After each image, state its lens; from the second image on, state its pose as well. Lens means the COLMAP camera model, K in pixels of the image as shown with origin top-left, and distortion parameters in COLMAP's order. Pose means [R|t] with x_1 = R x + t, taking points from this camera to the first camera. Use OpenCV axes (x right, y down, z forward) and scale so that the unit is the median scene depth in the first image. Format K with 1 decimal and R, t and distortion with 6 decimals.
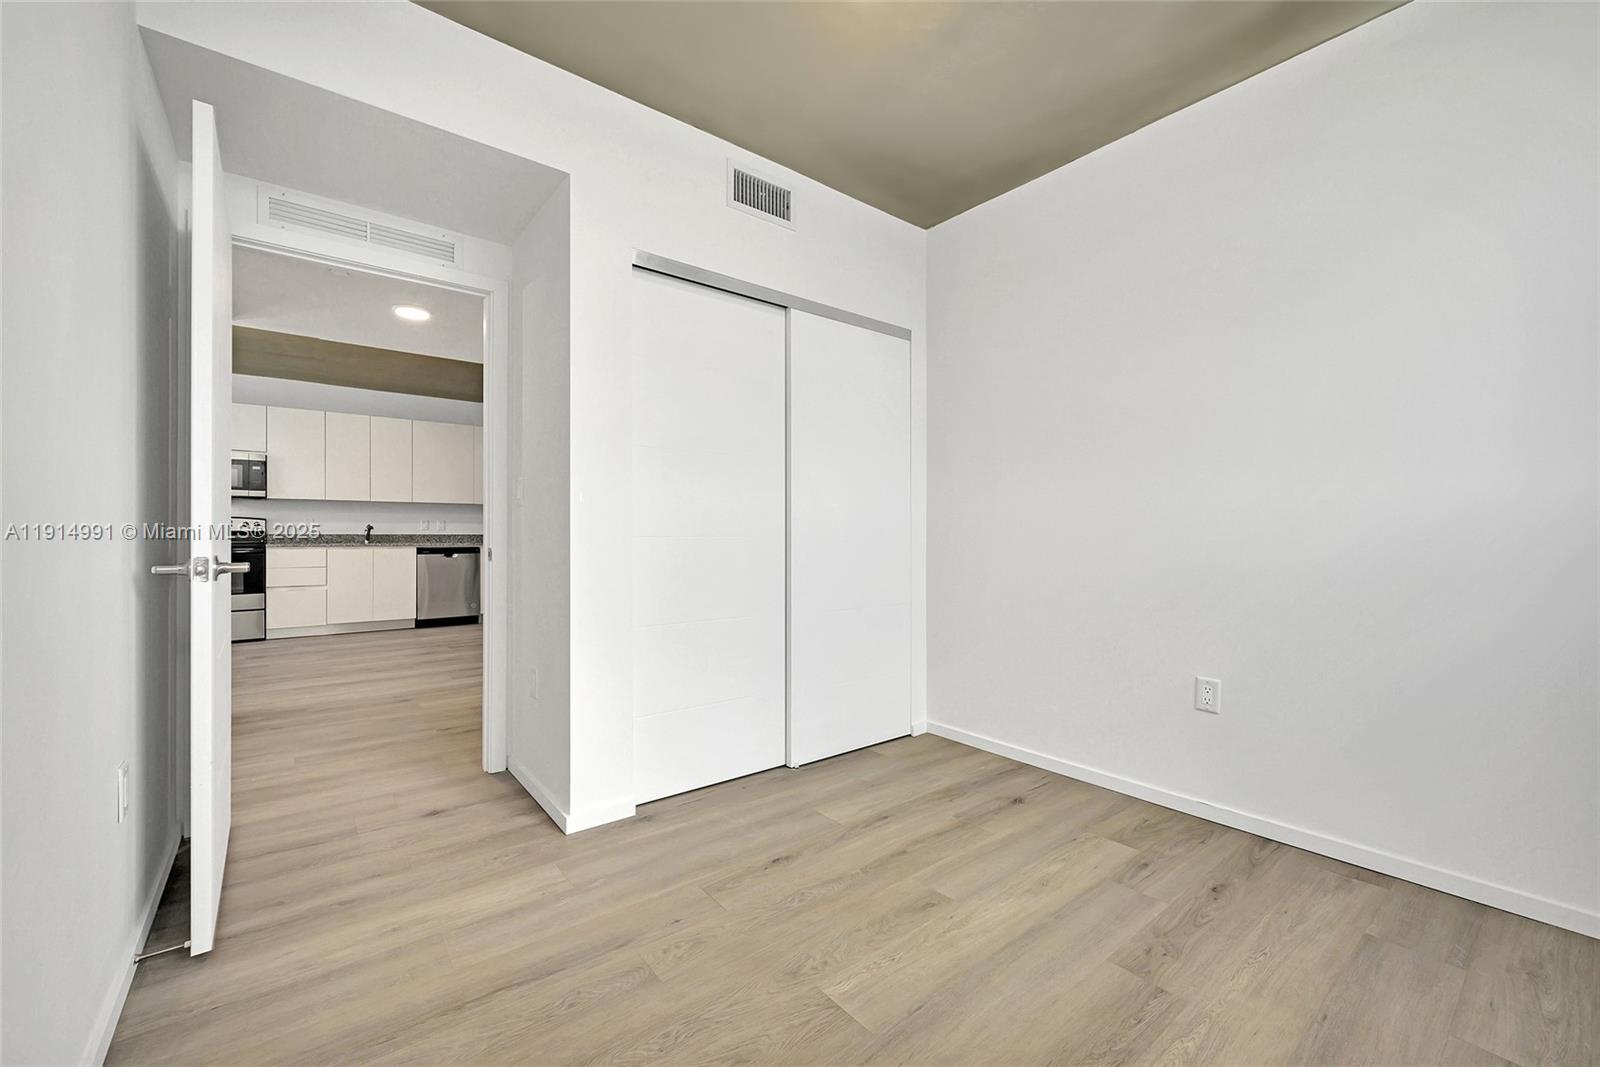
lens RADIAL K [[648.6, 0, 800.0], [0, 648.6, 533.5], [0, 0, 1]] dist [-0.000497, -0.000082]
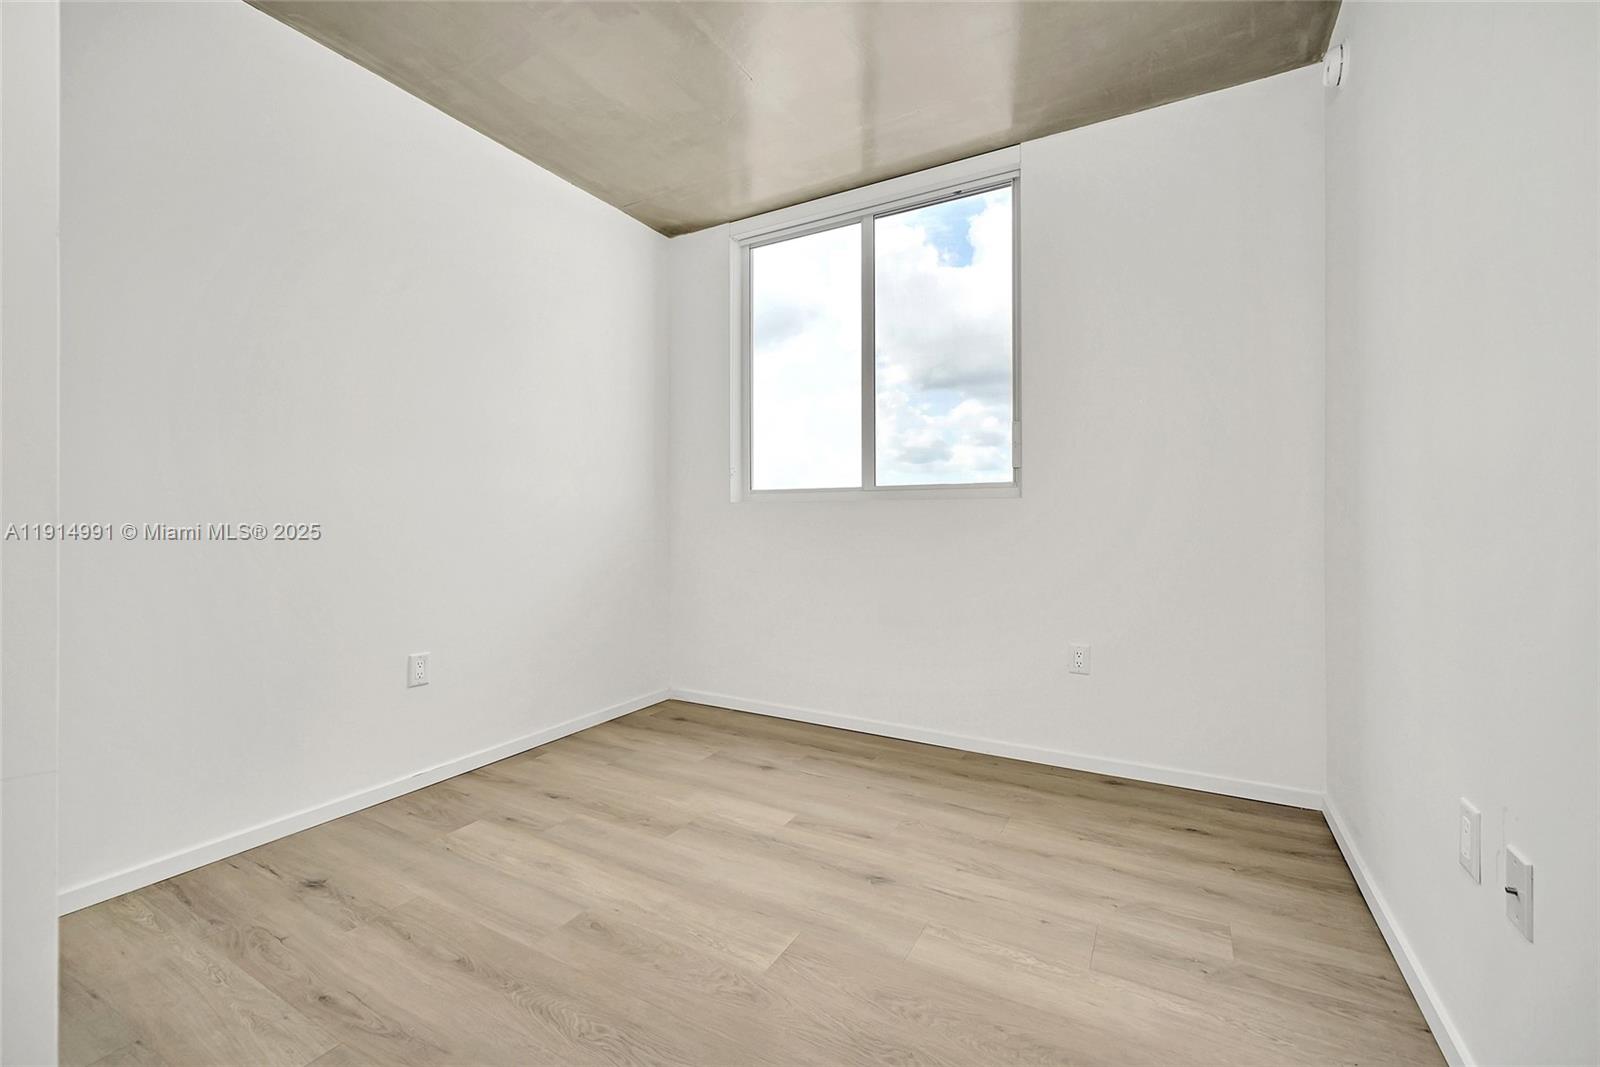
lens RADIAL K [[648.6, 0, 800.0], [0, 648.6, 533.5], [0, 0, 1]] dist [-0.000497, -0.000082]
pose [[-0.369919, -0.024877, 0.928731, -0.810114], [-0.007447, 0.999689, 0.023812, -0.000202], [-0.929034, 0.001892, -0.369989, 1.176424]]
